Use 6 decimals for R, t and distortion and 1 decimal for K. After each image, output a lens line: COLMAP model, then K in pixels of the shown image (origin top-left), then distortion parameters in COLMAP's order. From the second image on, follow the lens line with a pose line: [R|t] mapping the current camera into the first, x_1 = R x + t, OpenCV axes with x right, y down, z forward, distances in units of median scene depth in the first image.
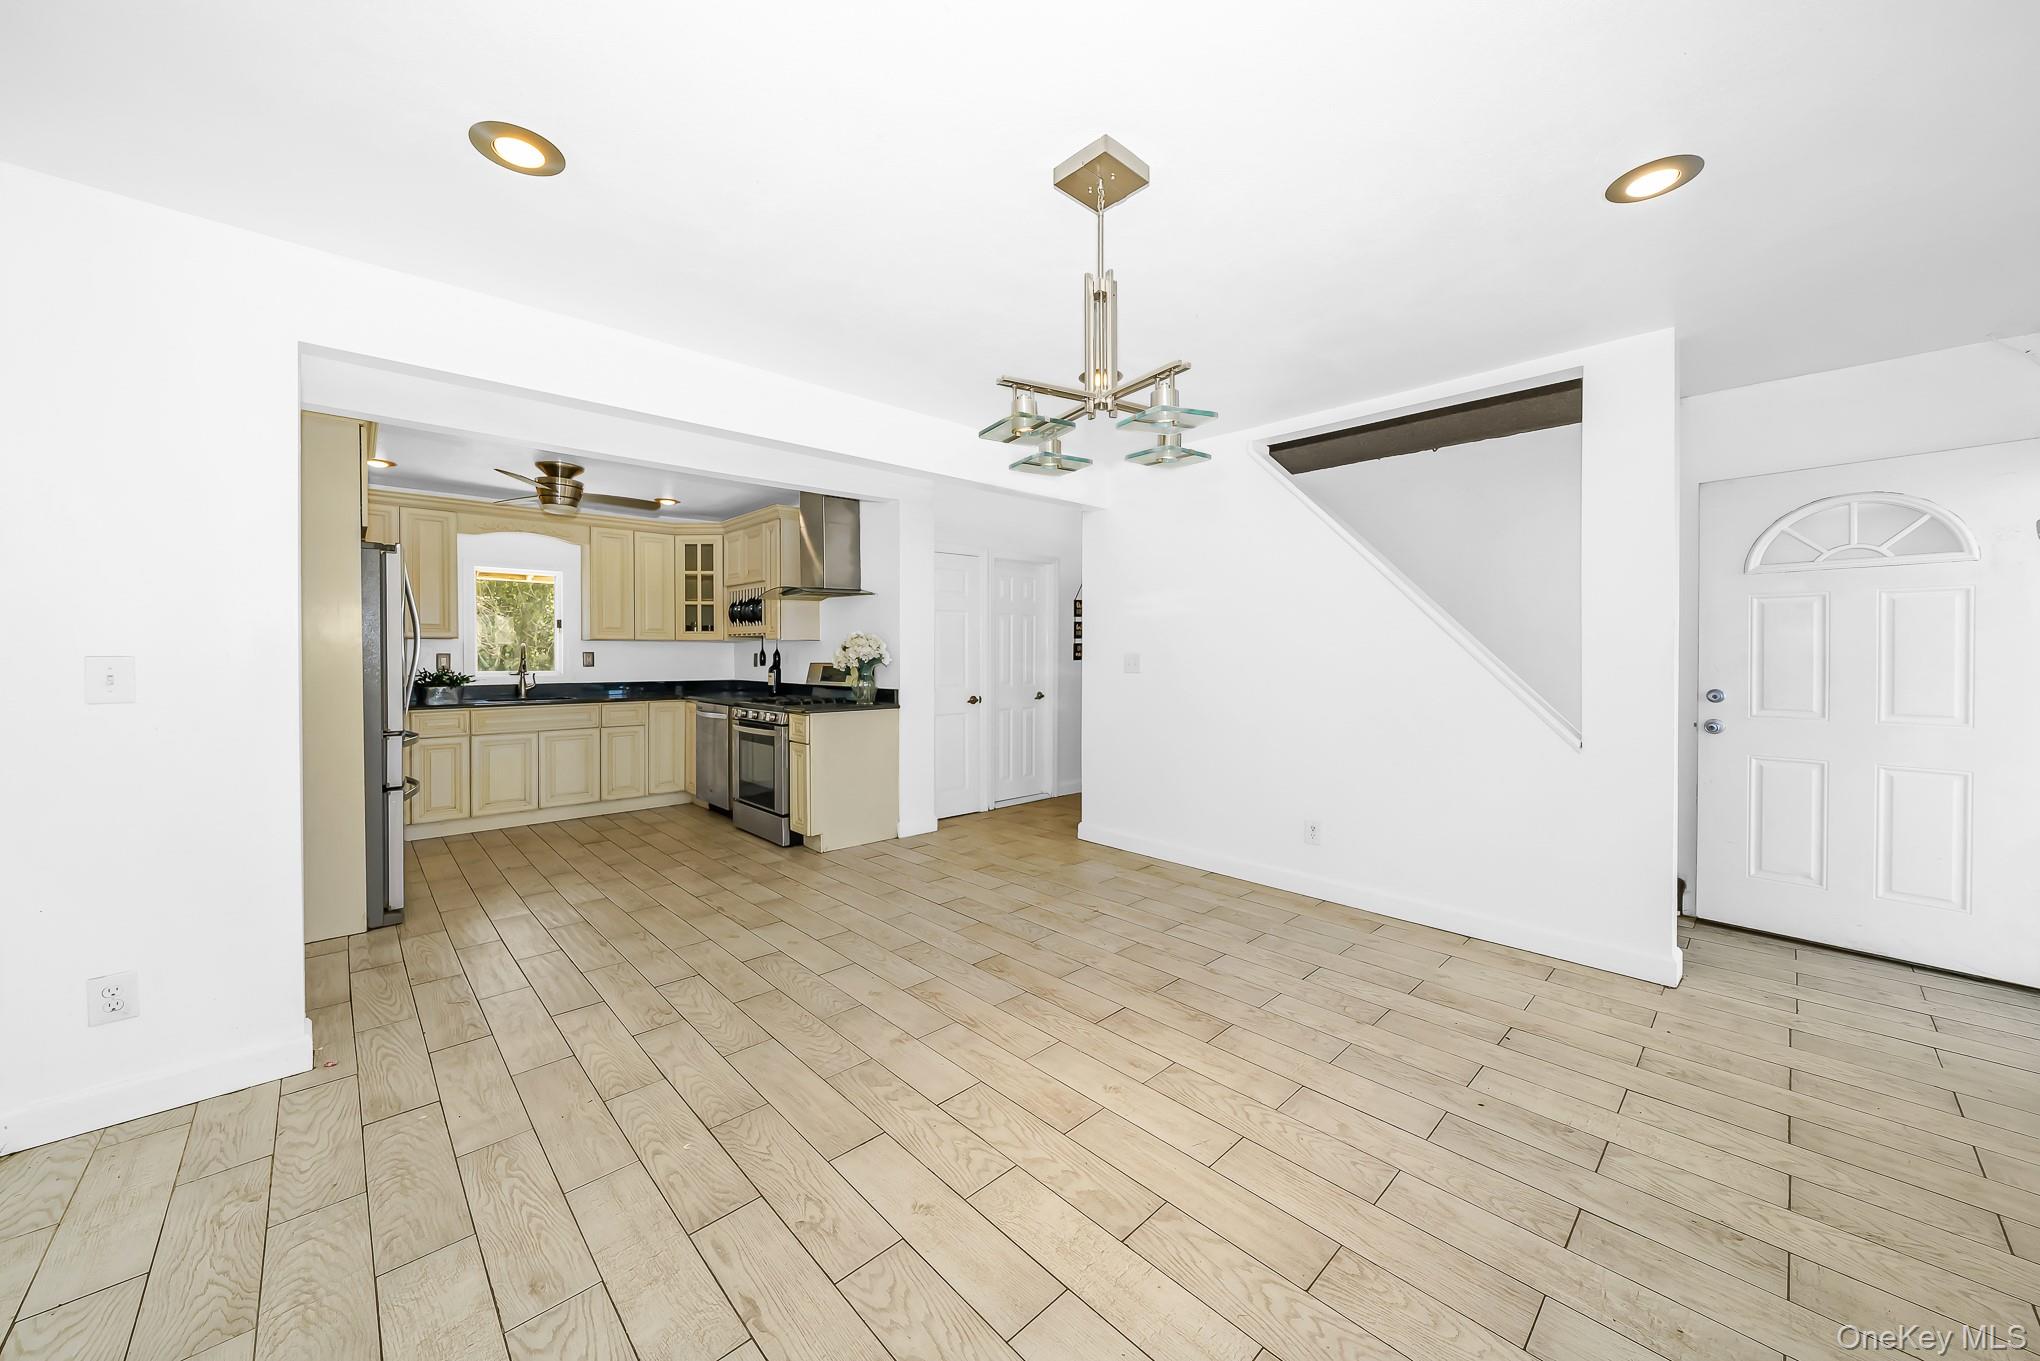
lens RADIAL K [[759.2, 0, 989.1], [0, 759.2, 701.2], [0, 0, 1]] dist [-0.003264, 0.000797]
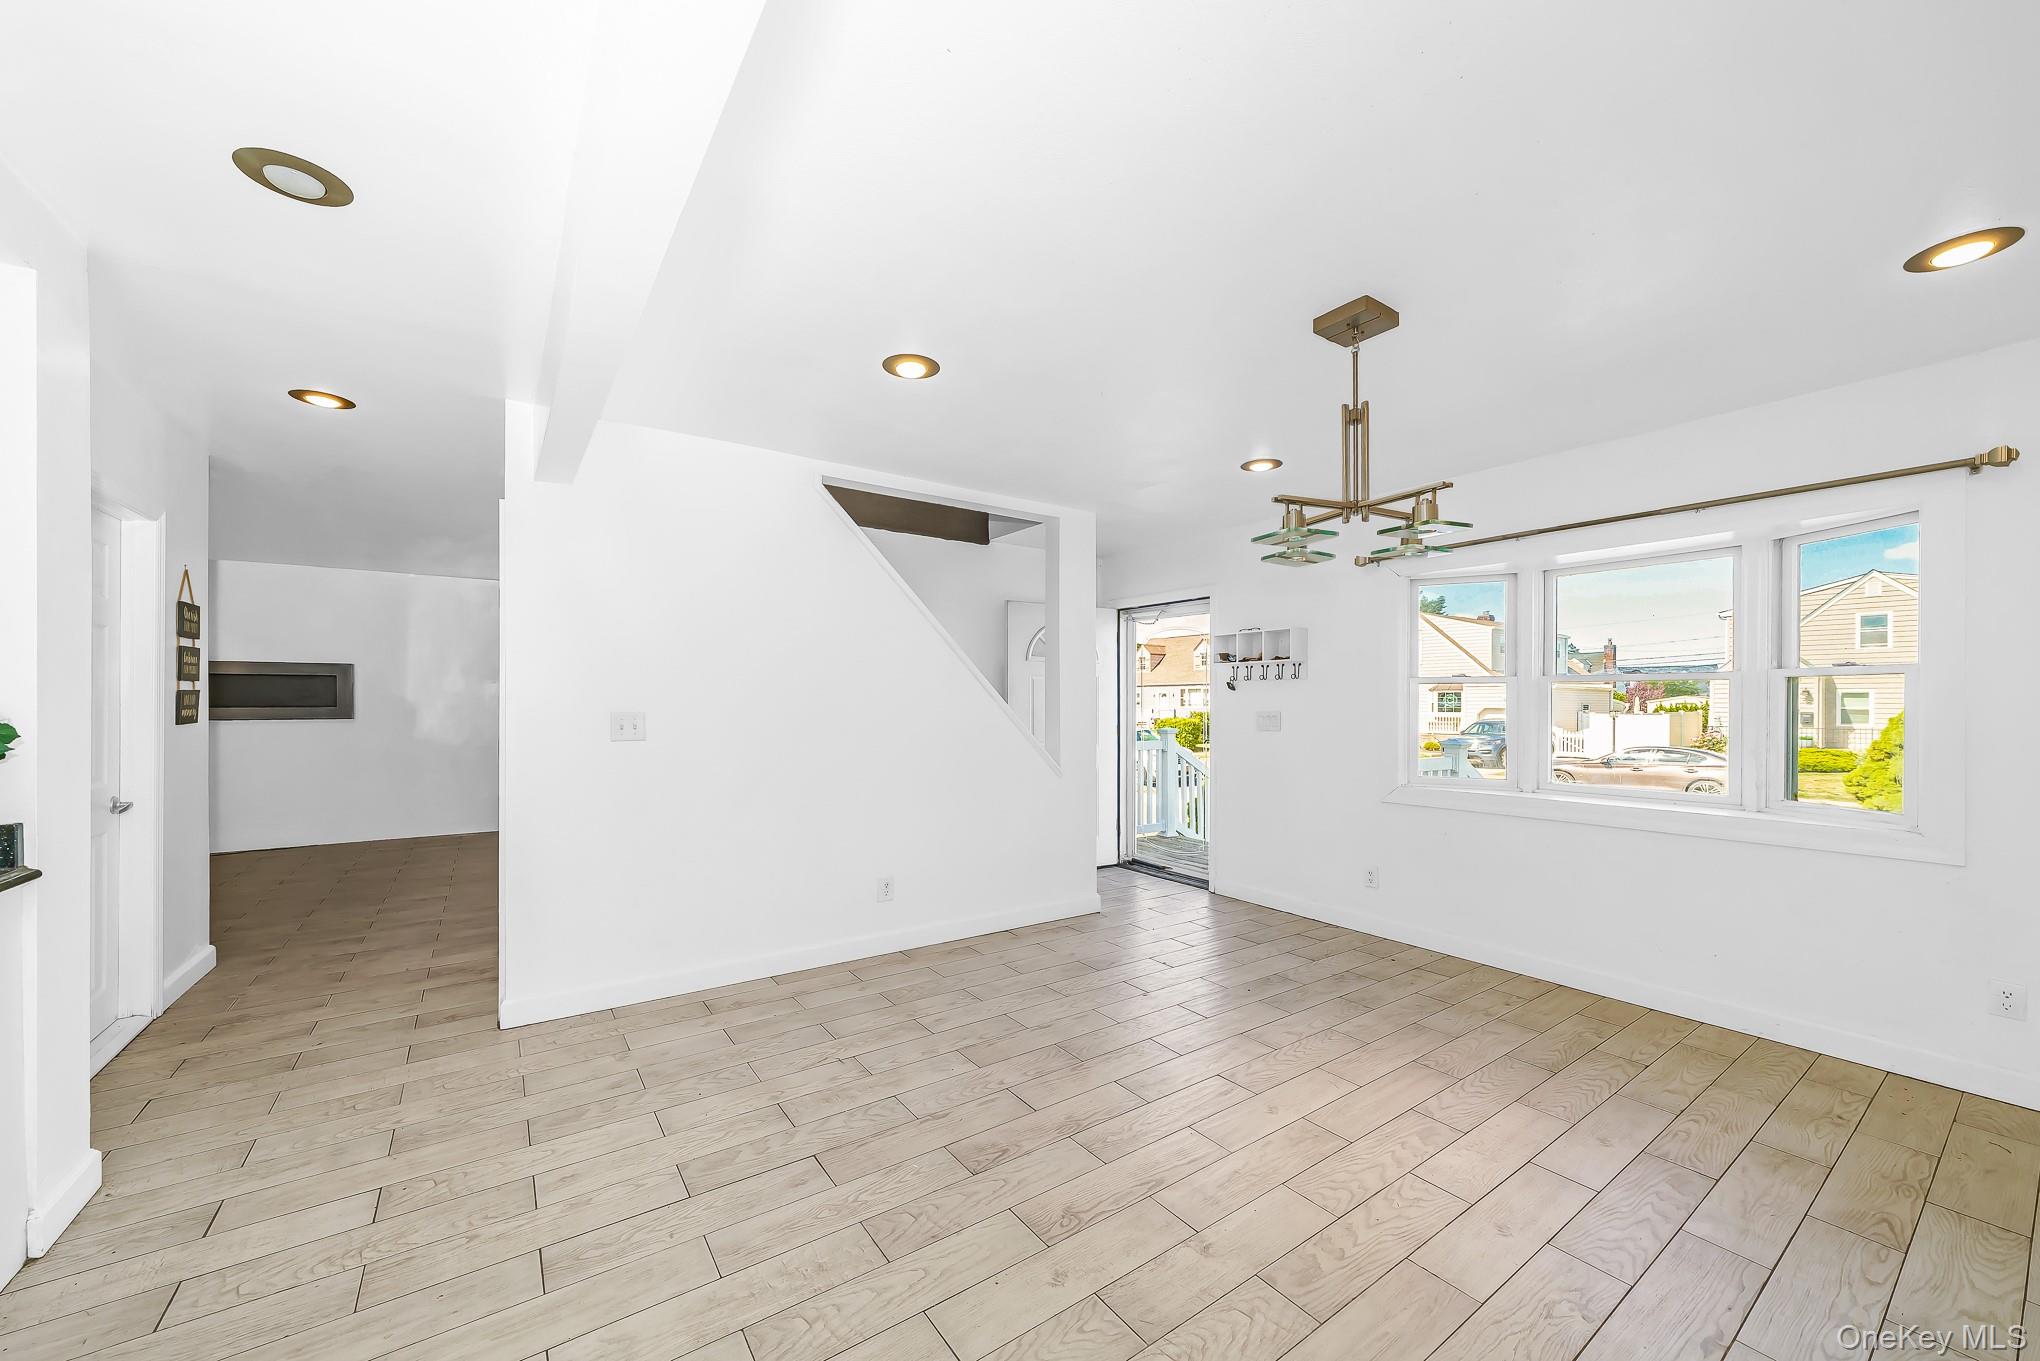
lens RADIAL K [[759.2, 0, 1059.4], [0, 759.2, 723.6], [0, 0, 1]] dist [-0.003264, 0.000797]
pose [[0.097454, -0.027618, 0.994857, -0.710089], [0.062214, 0.997829, 0.021606, -0.067585], [-0.993294, 0.059788, 0.098961, 0.873740]]
